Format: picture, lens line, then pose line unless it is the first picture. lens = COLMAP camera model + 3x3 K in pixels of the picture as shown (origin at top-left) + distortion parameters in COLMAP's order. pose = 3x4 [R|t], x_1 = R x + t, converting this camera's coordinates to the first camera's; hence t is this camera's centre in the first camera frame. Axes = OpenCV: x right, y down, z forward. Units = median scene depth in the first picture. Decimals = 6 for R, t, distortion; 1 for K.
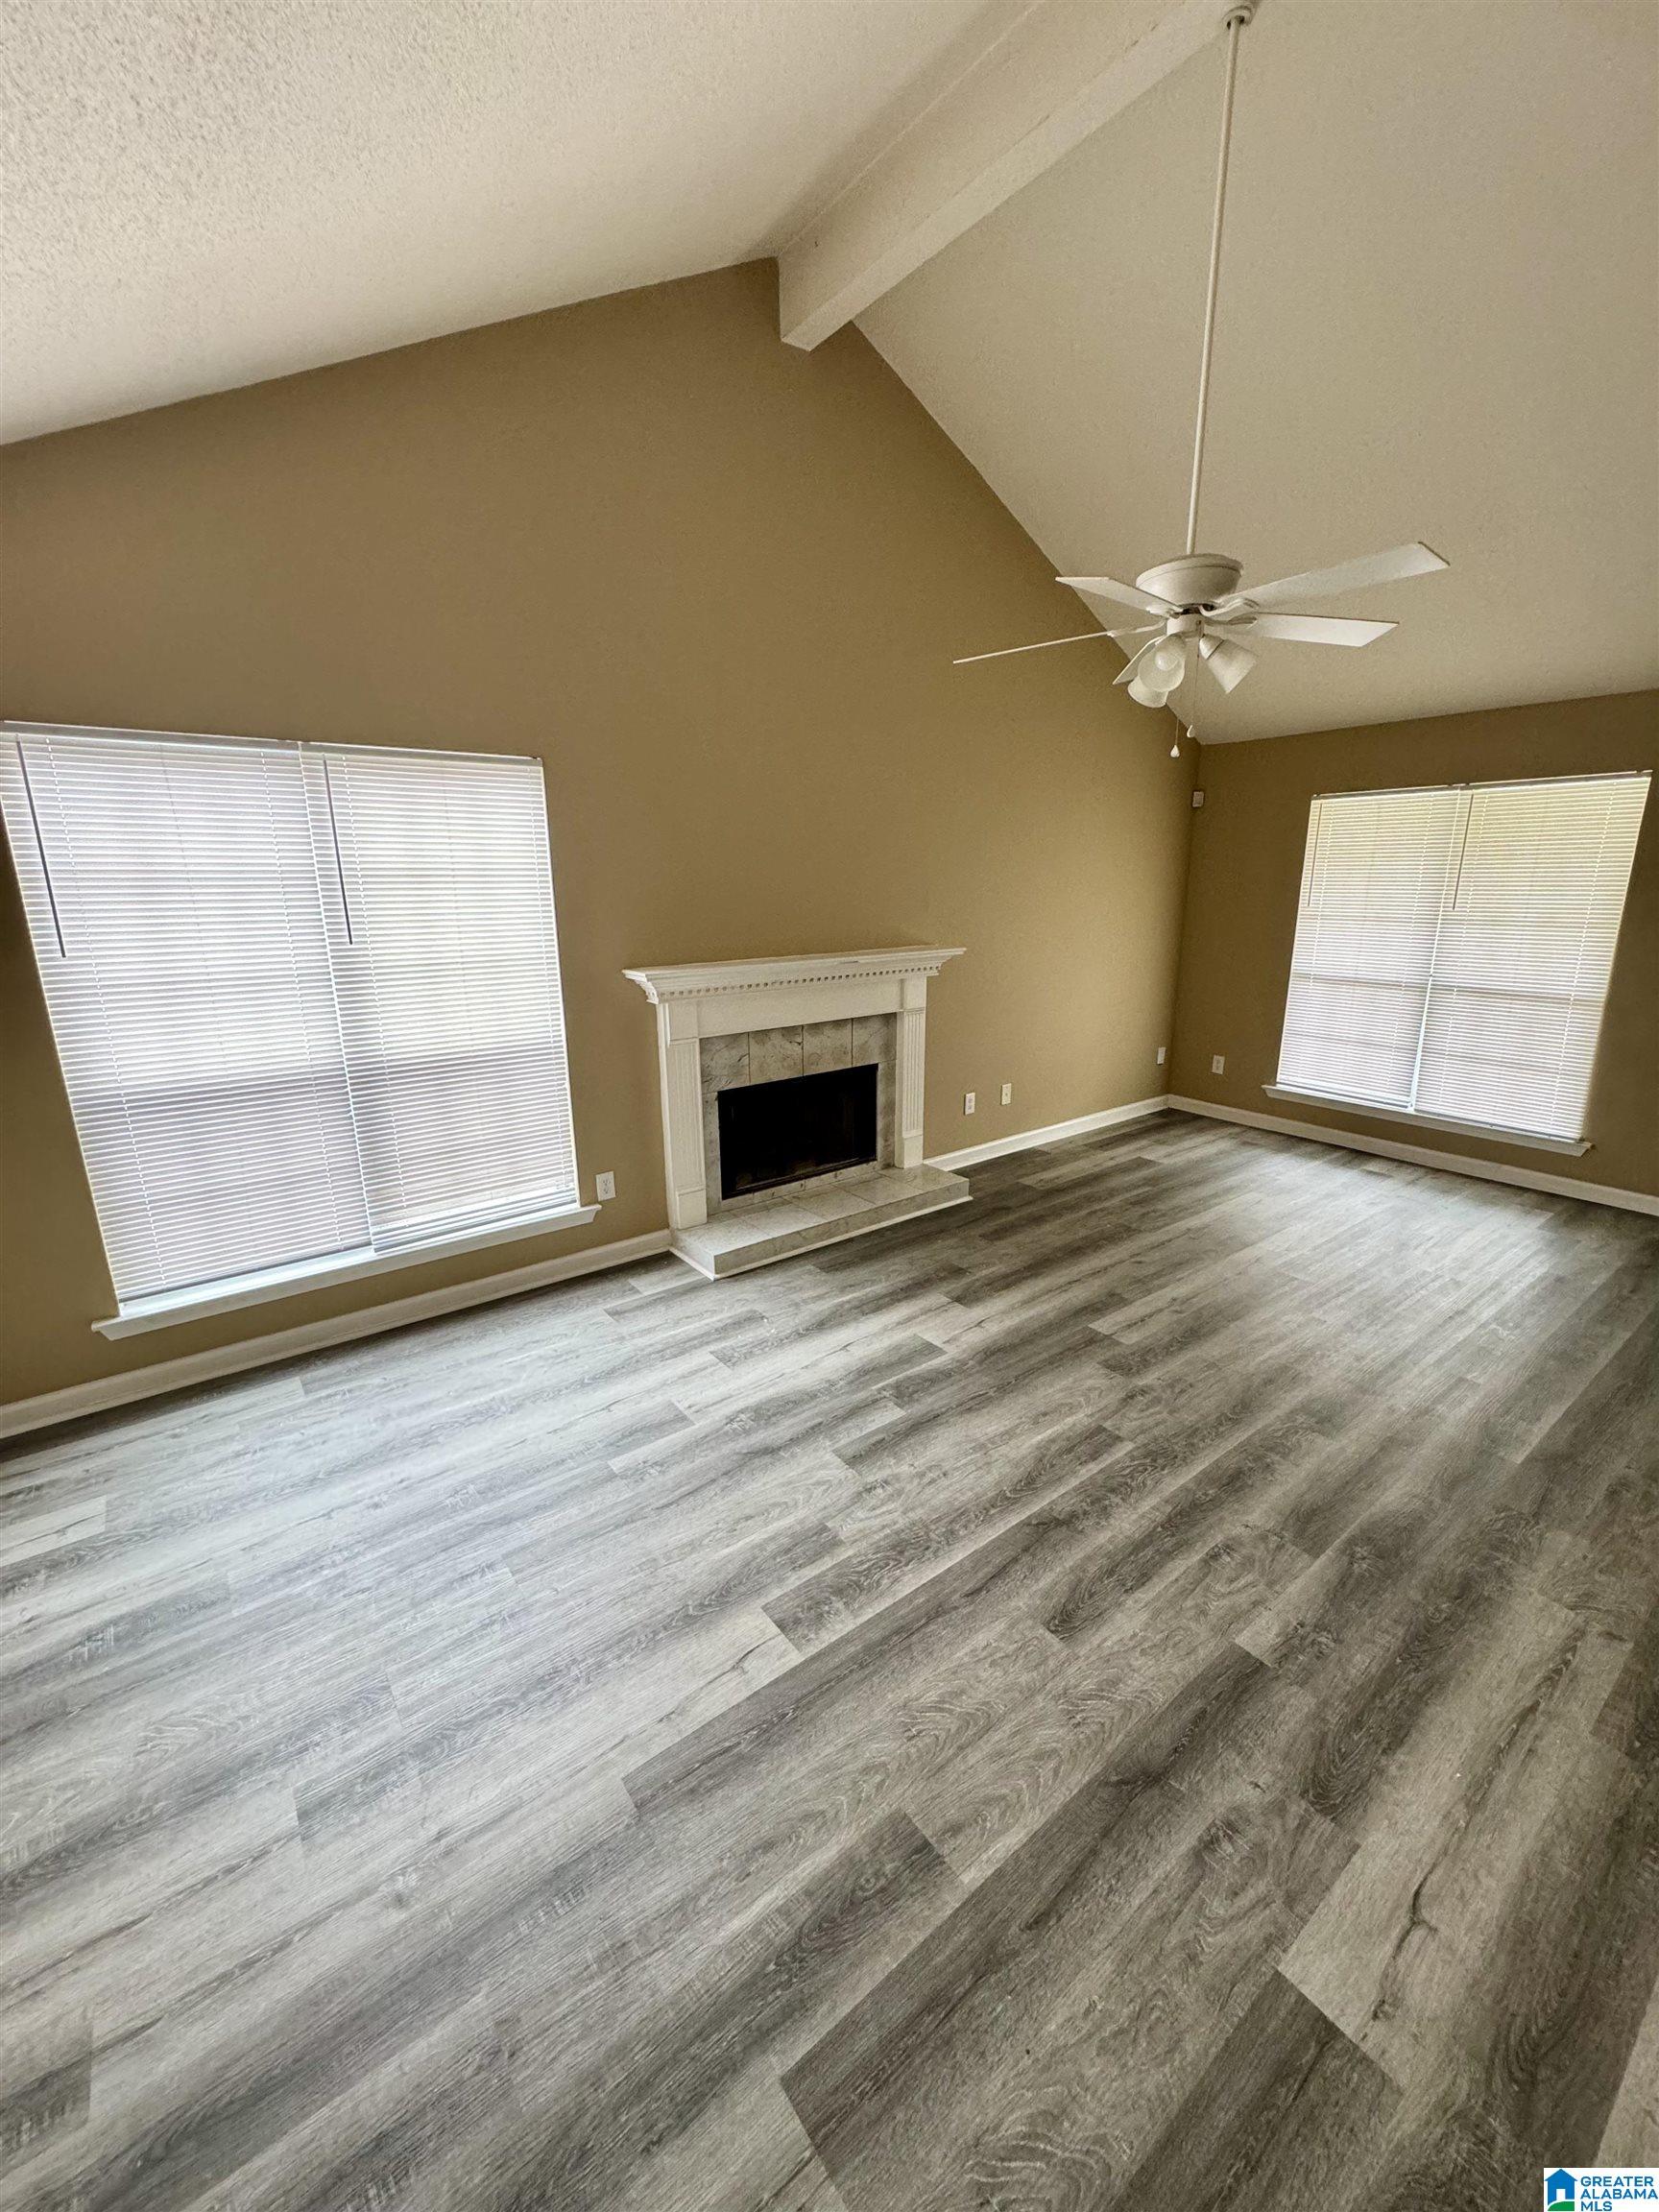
lens RADIAL K [[883.2, 0, 831.9], [0, 883.2, 1104.1], [0, 0, 1]] dist [-0.002123, 0.000289]
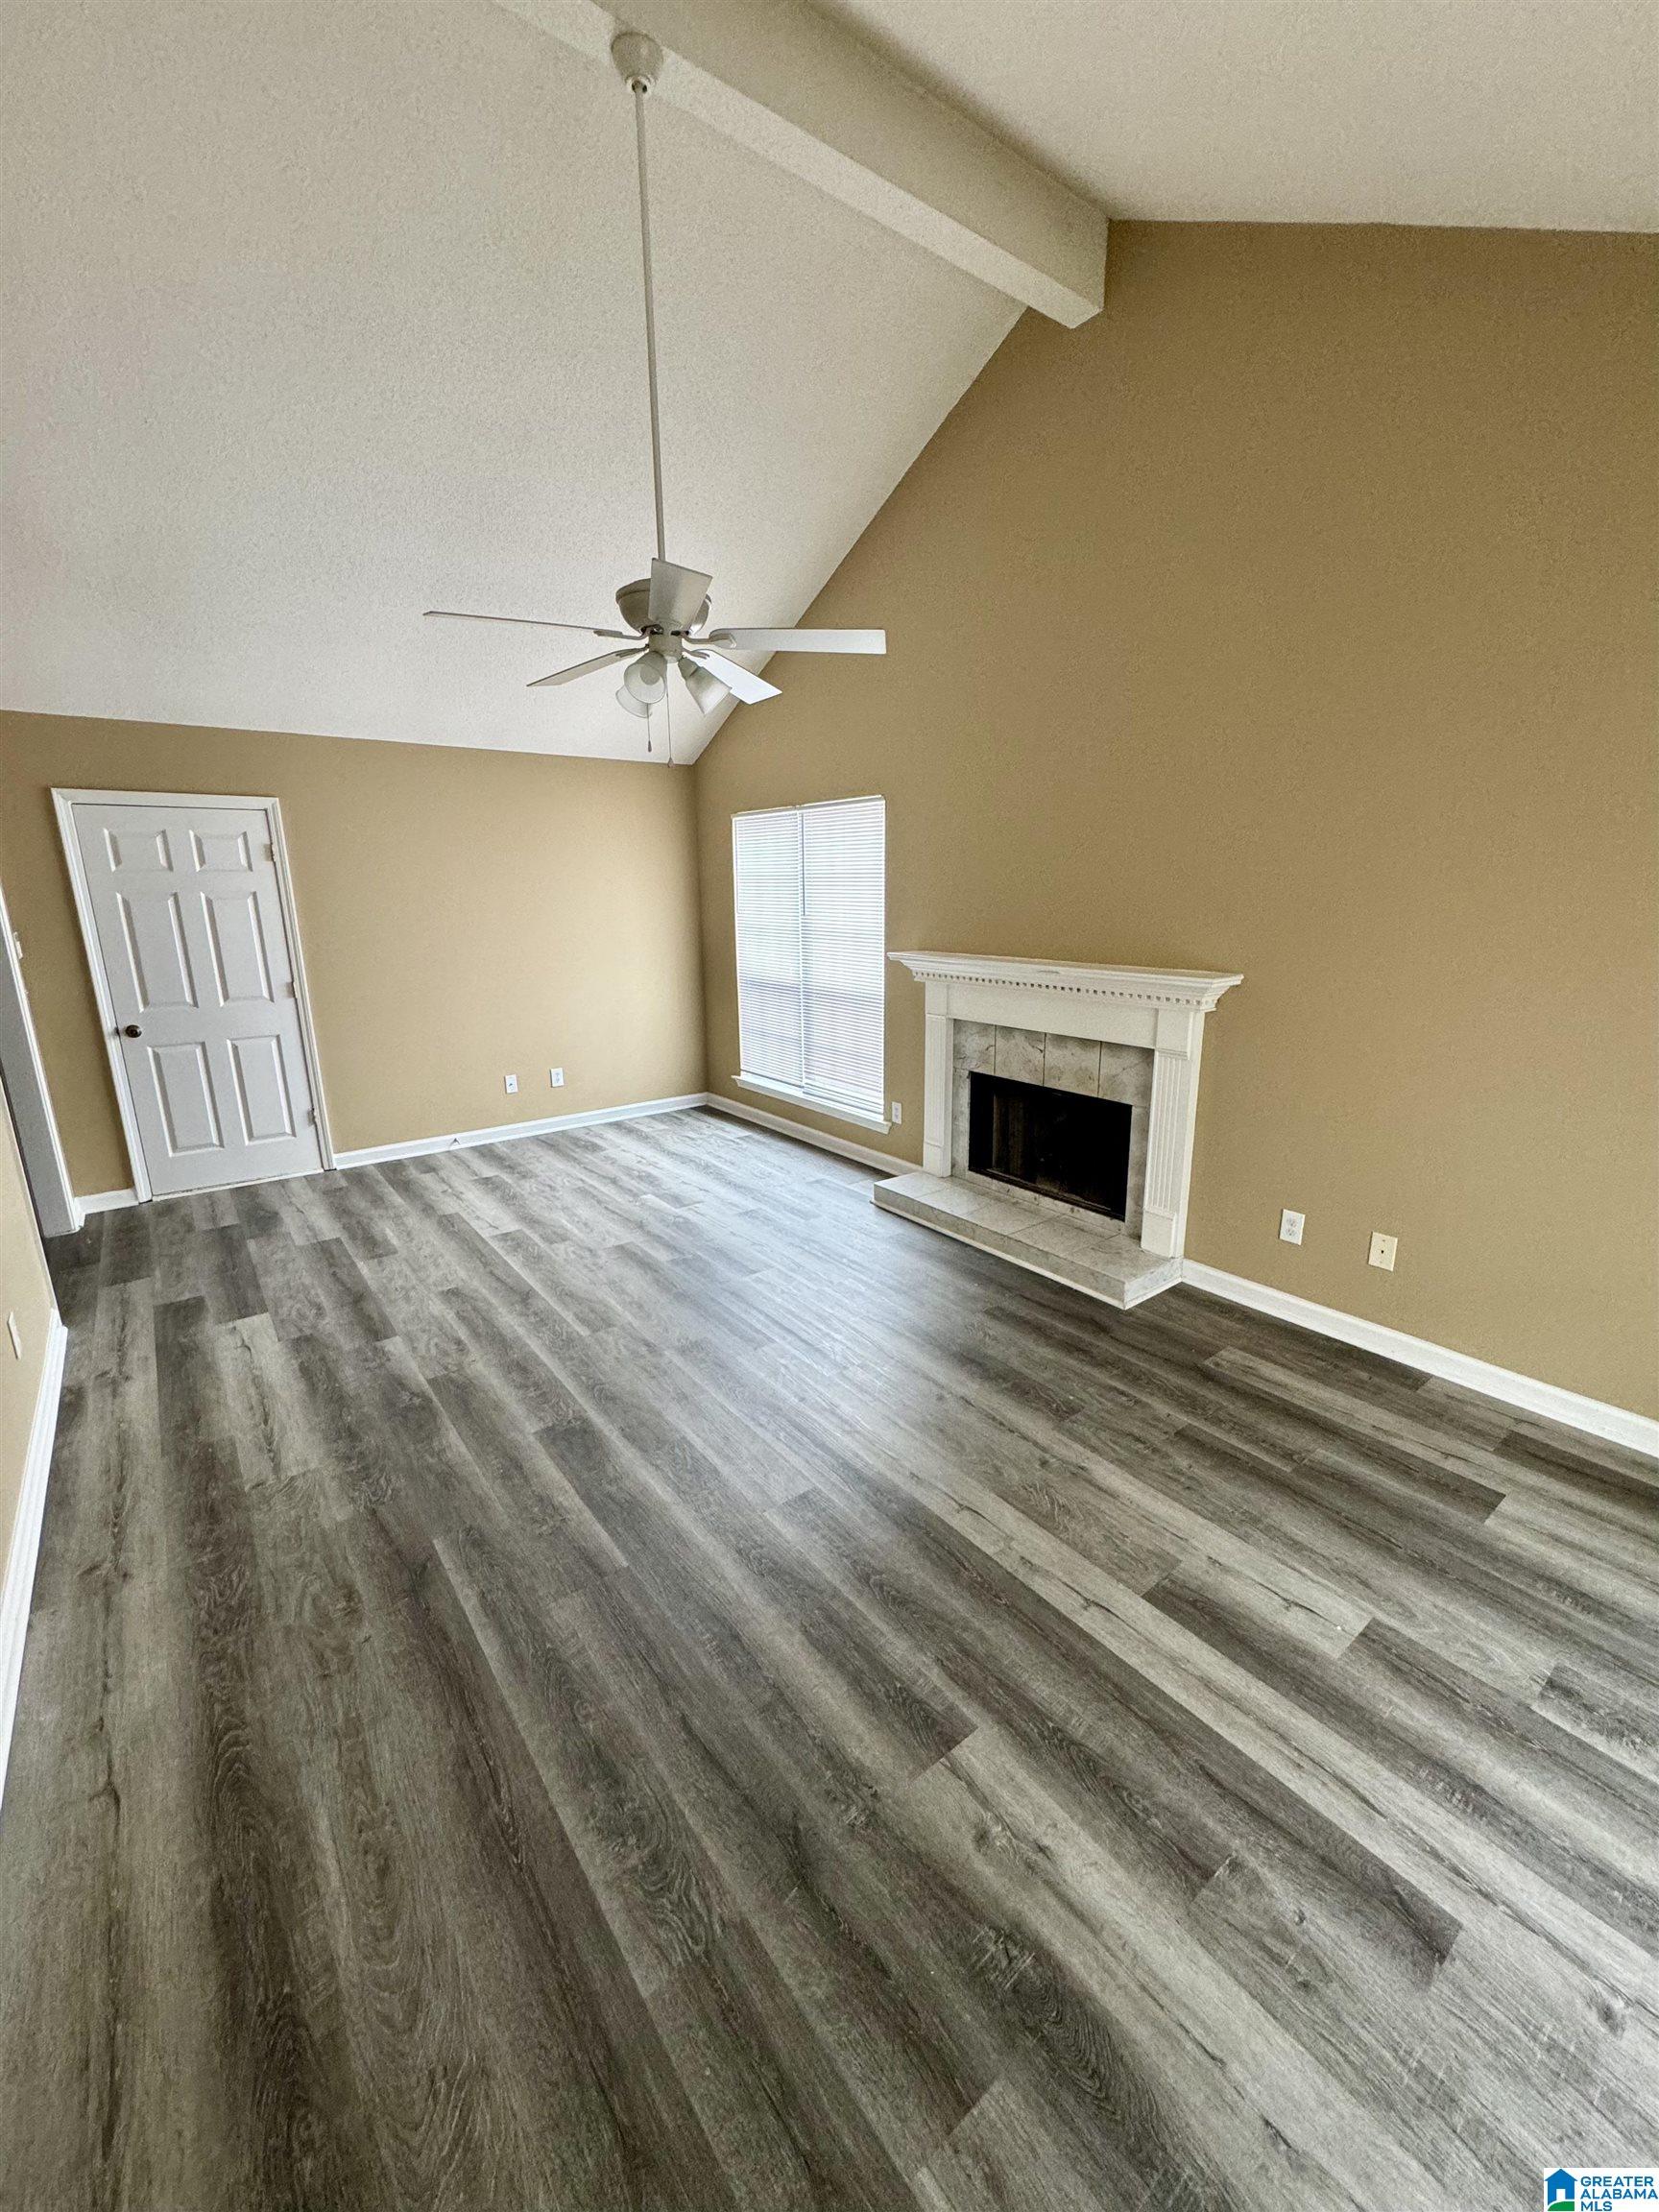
lens RADIAL K [[883.2, 0, 831.9], [0, 883.2, 1104.1], [0, 0, 1]] dist [-0.002123, 0.000289]
pose [[0.008150, 0.250071, -0.968193, 1.280934], [-0.244601, 0.939311, 0.240552, -0.267986], [0.969590, 0.234860, 0.068823, 1.022192]]
